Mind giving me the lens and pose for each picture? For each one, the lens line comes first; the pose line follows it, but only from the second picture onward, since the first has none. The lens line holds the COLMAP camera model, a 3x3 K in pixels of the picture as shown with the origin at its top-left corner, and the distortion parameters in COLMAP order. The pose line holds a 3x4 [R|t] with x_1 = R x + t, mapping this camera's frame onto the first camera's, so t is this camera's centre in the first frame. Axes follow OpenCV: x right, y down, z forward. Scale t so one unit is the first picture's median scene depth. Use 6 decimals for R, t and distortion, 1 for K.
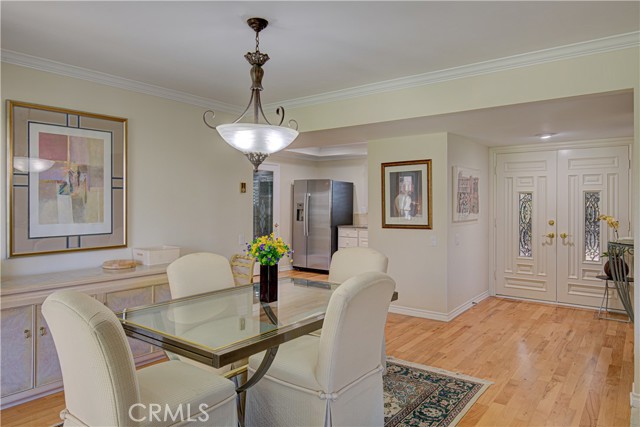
lens RADIAL K [[432.1, 0, 320.0], [0, 432.1, 207.2], [0, 0, 1]] dist [-0.002072, -0.000495]
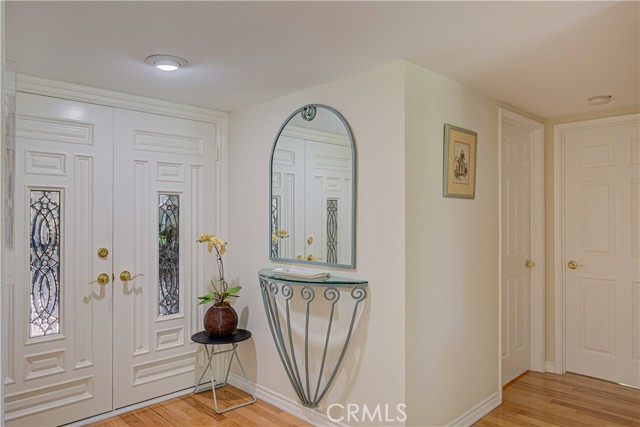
lens RADIAL K [[432.1, 0, 320.0], [0, 432.1, 207.2], [0, 0, 1]] dist [-0.002072, -0.000495]
pose [[0.148064, 0.005744, 0.988961, 0.088732], [-0.003235, 0.999981, -0.005324, -0.014644], [-0.988972, -0.002411, 0.148080, 0.694215]]
